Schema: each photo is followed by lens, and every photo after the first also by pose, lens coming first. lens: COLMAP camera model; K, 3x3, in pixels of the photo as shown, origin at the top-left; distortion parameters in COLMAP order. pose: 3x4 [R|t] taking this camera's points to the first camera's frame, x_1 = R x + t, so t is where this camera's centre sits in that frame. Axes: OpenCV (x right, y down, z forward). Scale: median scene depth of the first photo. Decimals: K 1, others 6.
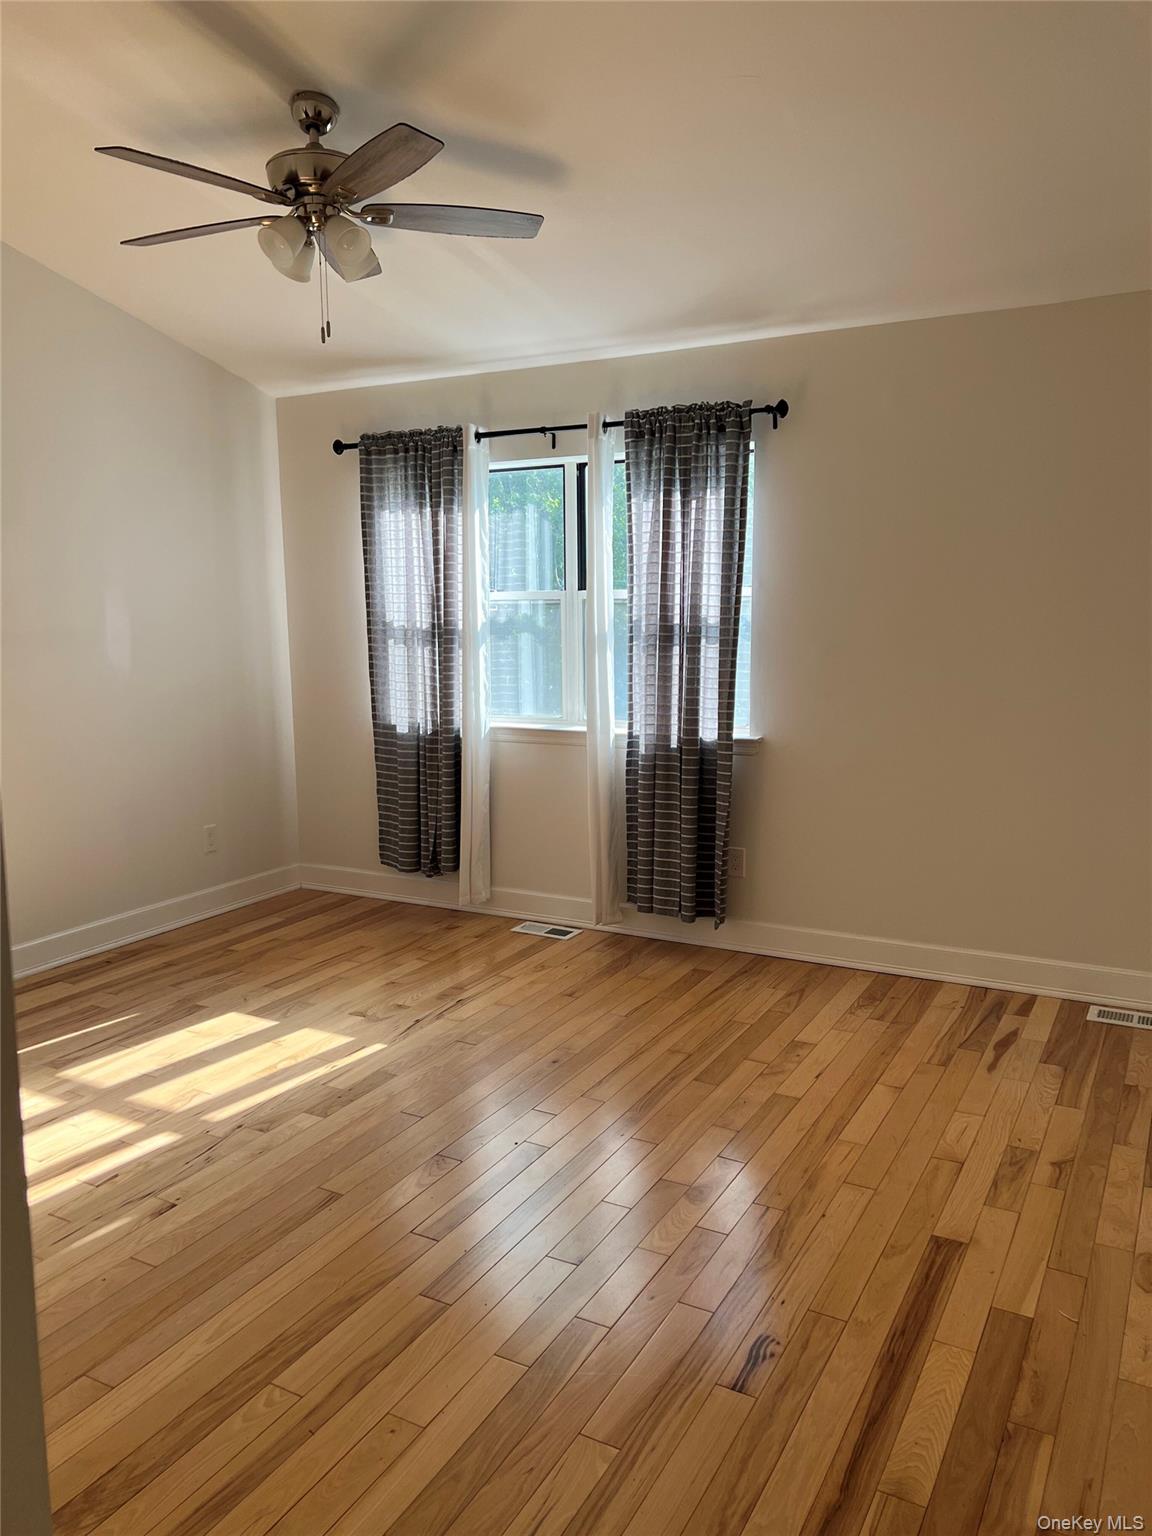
lens RADIAL K [[1173.9, 0, 579.0], [0, 1173.9, 769.3], [0, 0, 1]] dist [0.006288, -0.002789]
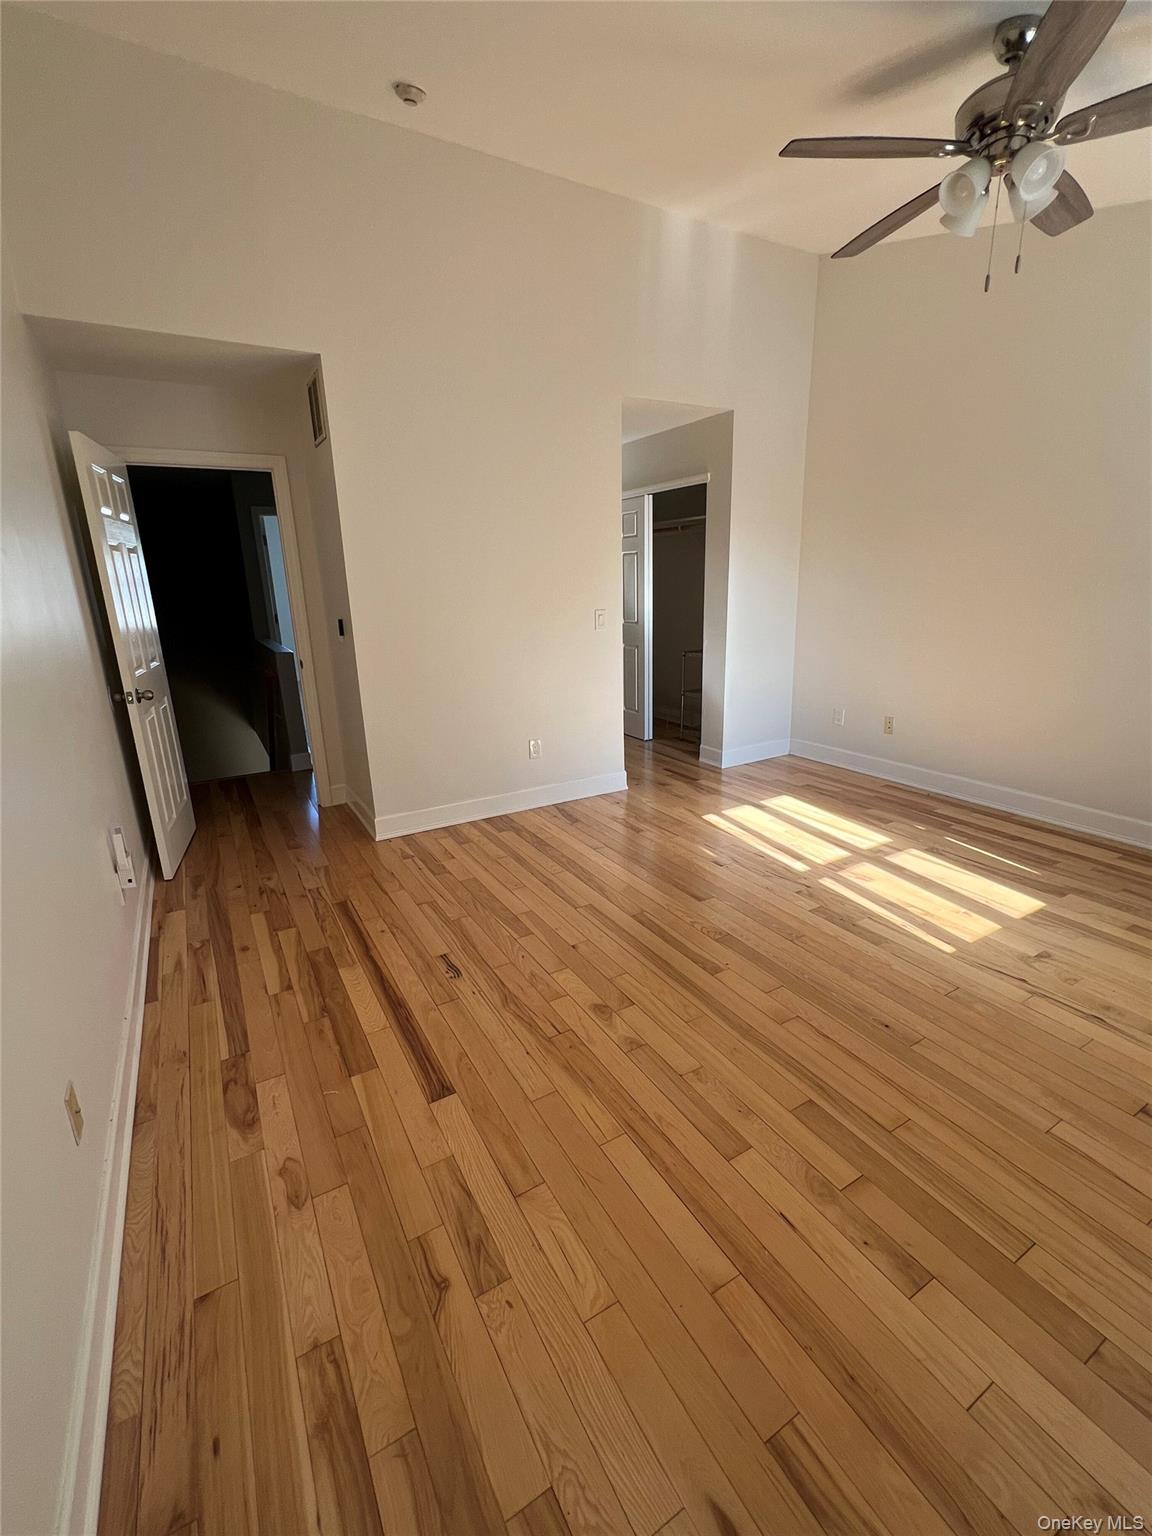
lens RADIAL K [[662.2, 0, 581.4], [0, 662.2, 762.3], [0, 0, 1]] dist [0.001873, 0.000102]
pose [[-0.518812, 0.254655, -0.816079, 0.571272], [-0.088717, 0.933411, 0.347668, -0.149088], [0.850273, 0.252775, -0.461672, 1.076503]]
